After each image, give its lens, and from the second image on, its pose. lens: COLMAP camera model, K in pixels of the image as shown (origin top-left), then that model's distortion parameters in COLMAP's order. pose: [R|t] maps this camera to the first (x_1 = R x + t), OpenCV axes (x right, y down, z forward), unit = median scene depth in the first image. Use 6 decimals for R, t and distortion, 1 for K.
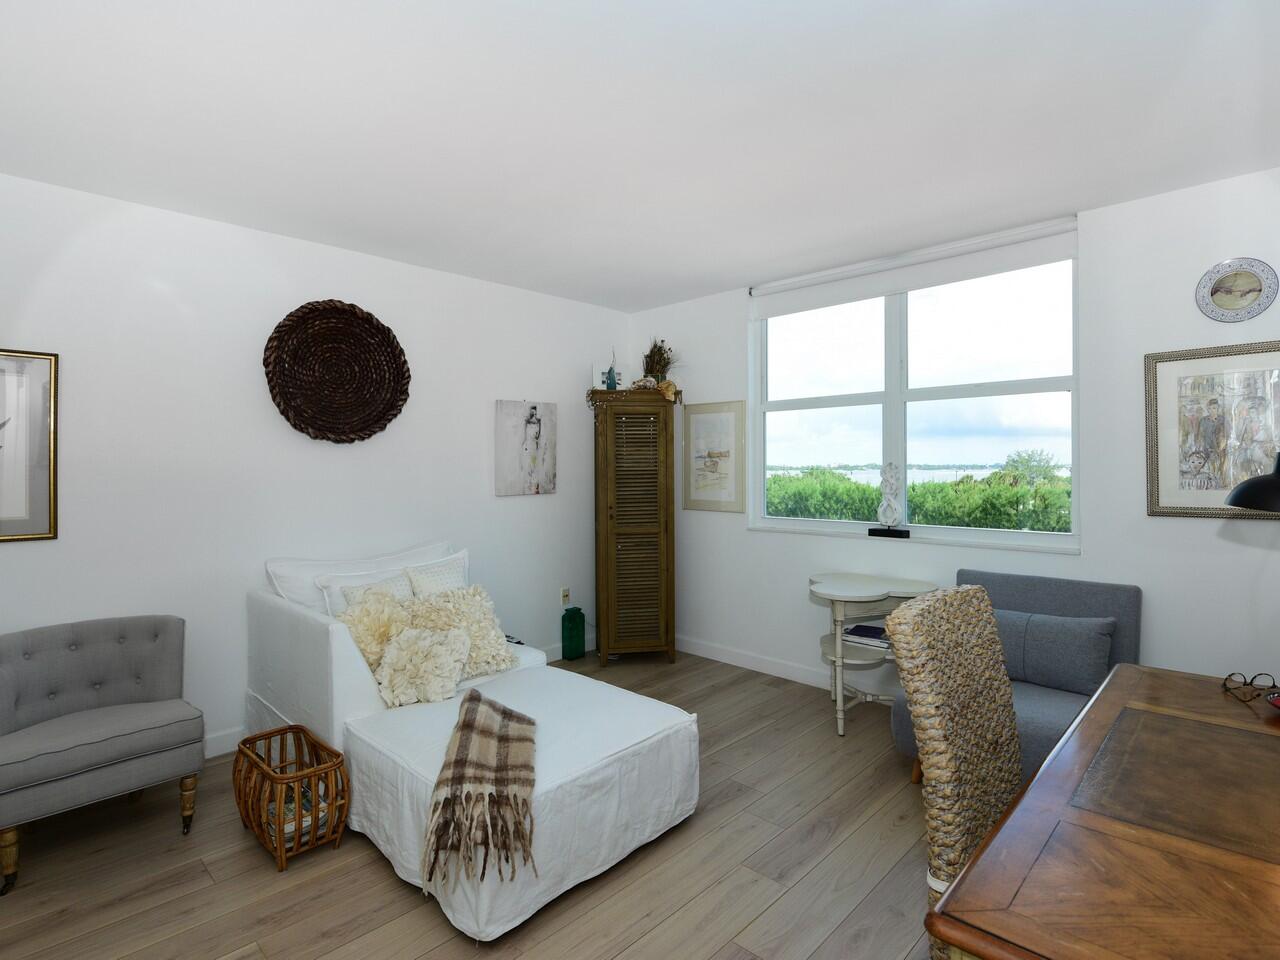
lens RADIAL K [[655.6, 0, 640.0], [0, 655.6, 480.0], [0, 0, 1]] dist [0.001722, -0.014396]
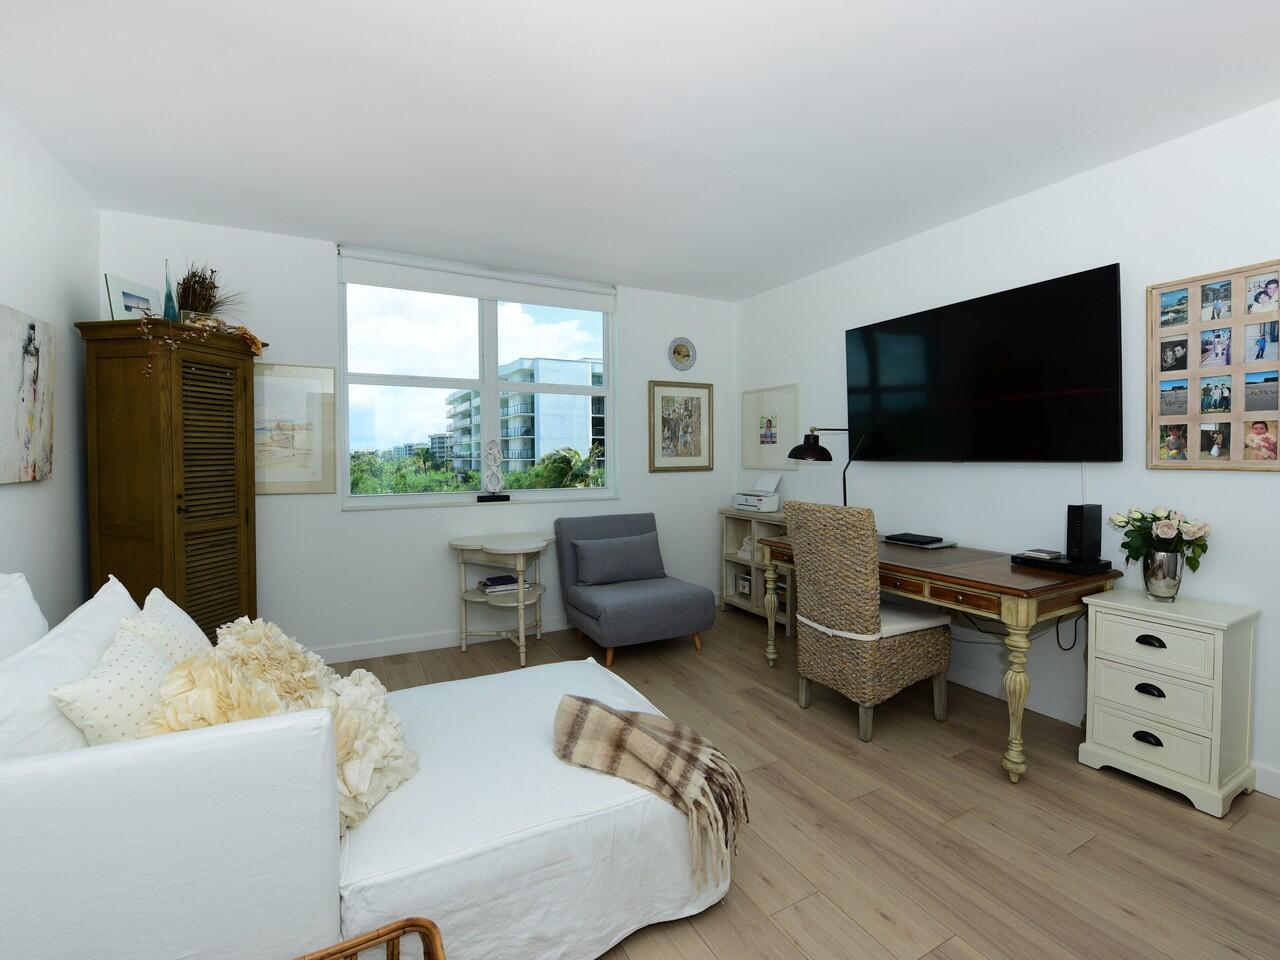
lens RADIAL K [[574.9, 0, 639.2], [0, 574.9, 473.9], [0, 0, 1]] dist [-0.012605, -0.003829]
pose [[0.309121, -0.026224, 0.950661, -0.468554], [0.022296, 0.999545, 0.020322, 0.017702], [-0.950761, 0.014914, 0.309565, 0.362790]]
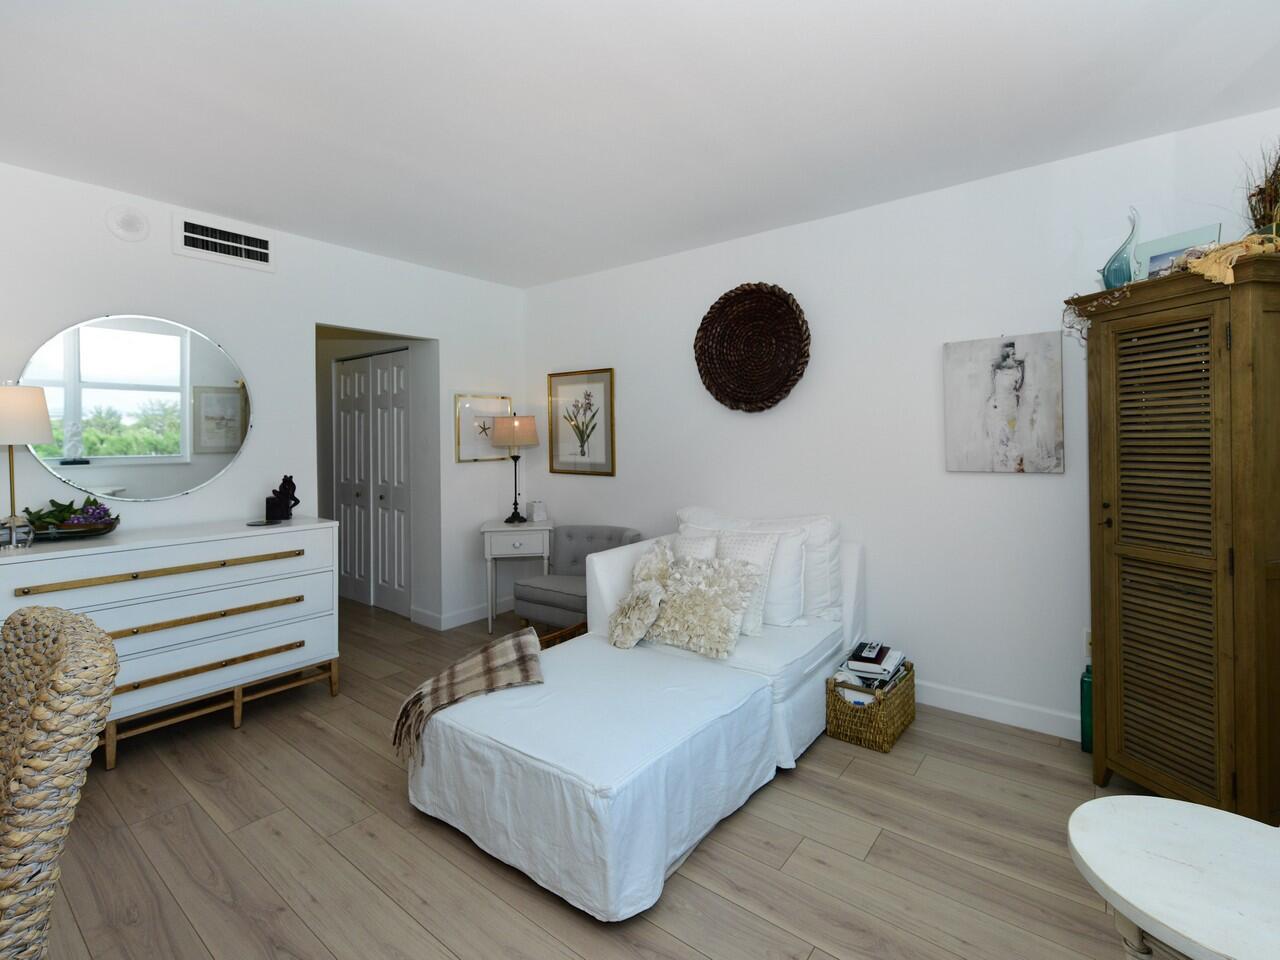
lens RADIAL K [[597.6, 0, 638.4], [0, 597.6, 447.6], [0, 0, 1]] dist [-0.014871, -0.000375]
pose [[0.099918, 0.022606, -0.994739, 0.417292], [-0.013382, 0.999682, 0.021374, -0.012209], [0.994906, 0.011176, 0.100189, 0.565611]]
